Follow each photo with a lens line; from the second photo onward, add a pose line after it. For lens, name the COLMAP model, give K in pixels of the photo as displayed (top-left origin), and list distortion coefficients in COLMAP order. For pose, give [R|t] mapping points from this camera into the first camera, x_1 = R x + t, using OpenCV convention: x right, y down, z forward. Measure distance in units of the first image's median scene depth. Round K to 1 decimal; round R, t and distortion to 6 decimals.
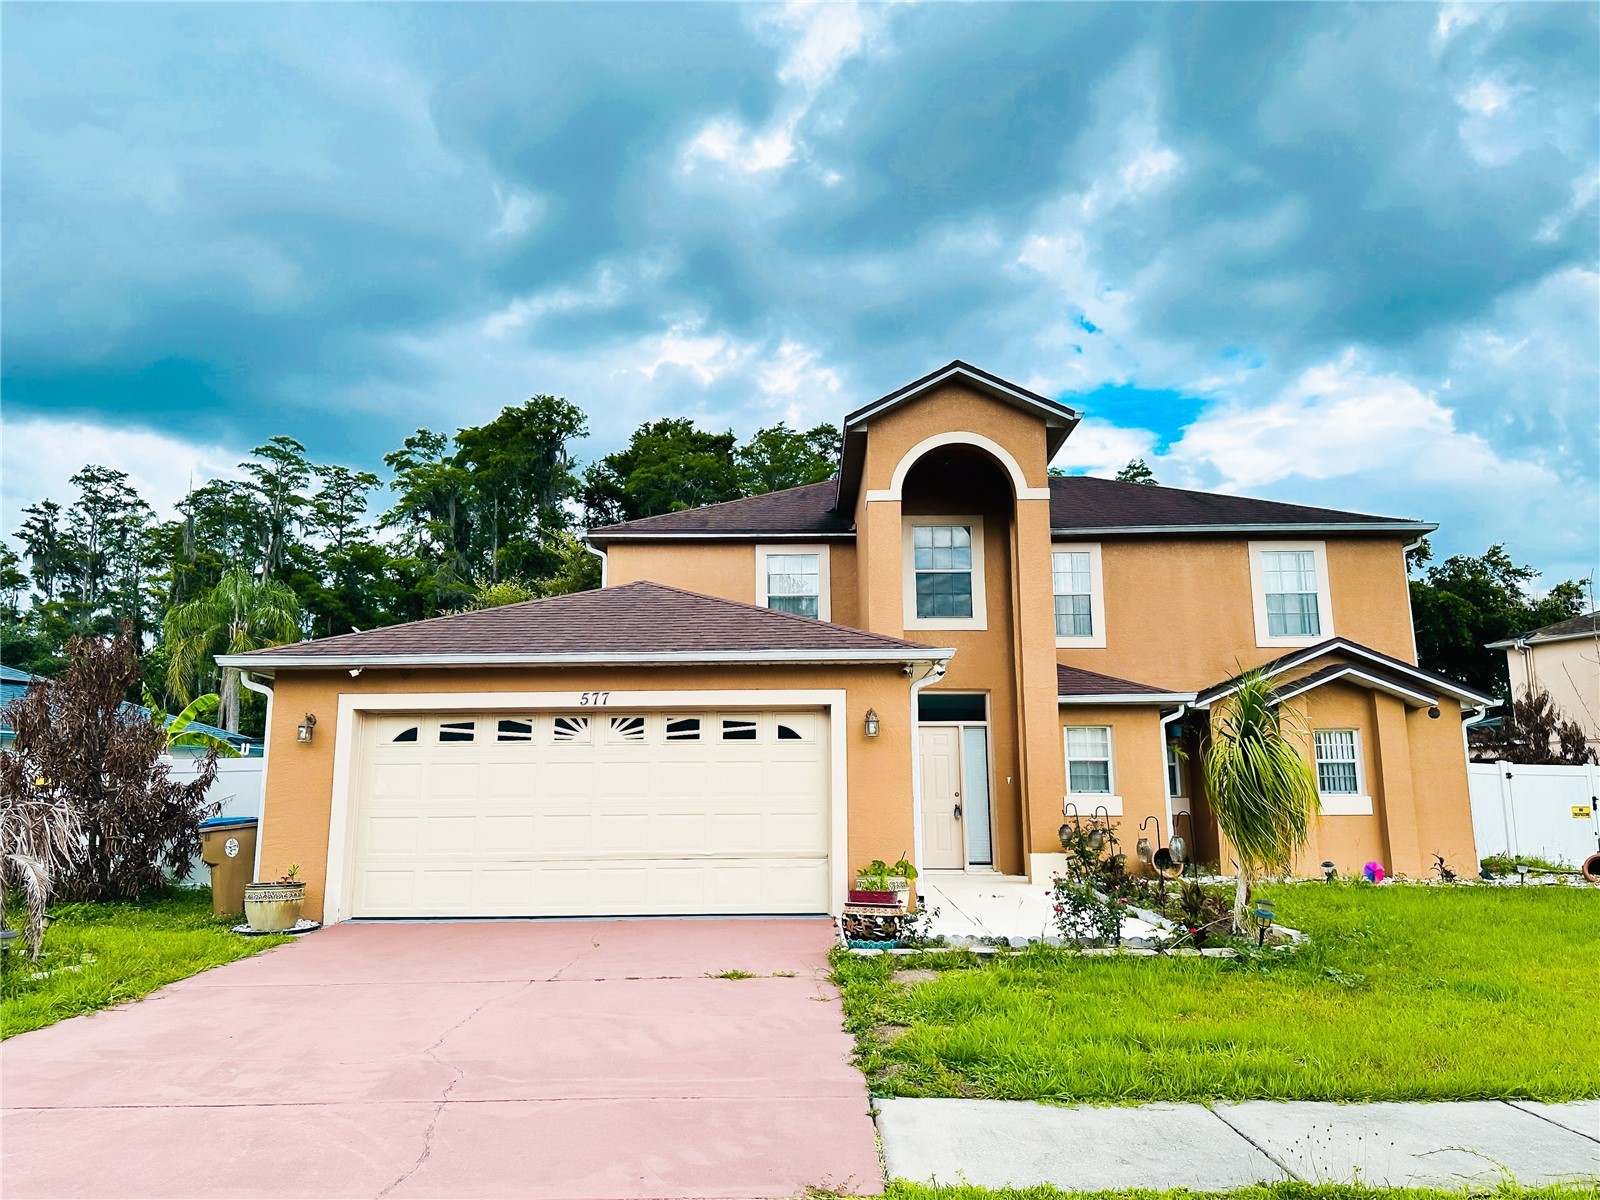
lens RADIAL K [[1124.9, 0, 800.0], [0, 1124.9, 600.0], [0, 0, 1]] dist [0.086481, -0.107474]
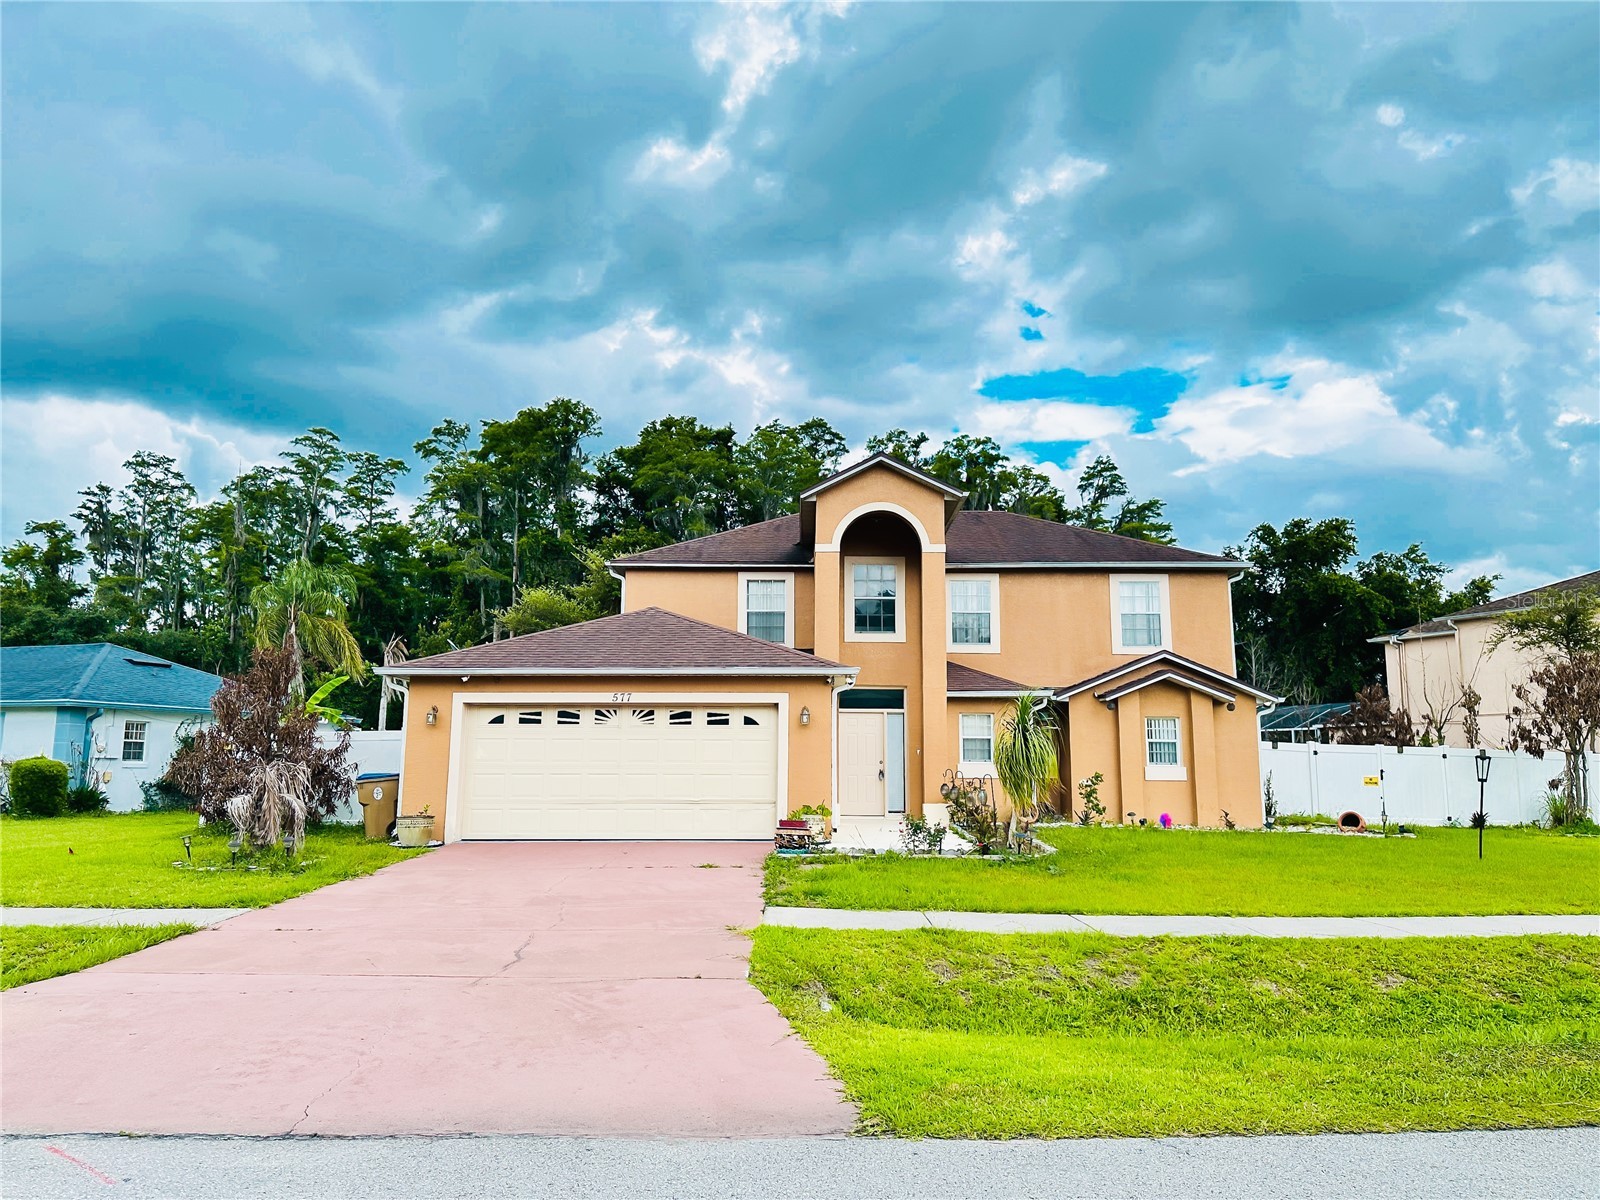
lens RADIAL K [[1124.1, 0, 800.6], [0, 1124.1, 606.7], [0, 0, 1]] dist [0.113515, -0.141255]
pose [[0.999942, 0.010377, -0.003019, 0.045729], [-0.010257, 0.999246, 0.037437, -0.070392], [0.003405, -0.037404, 0.999294, -0.381683]]
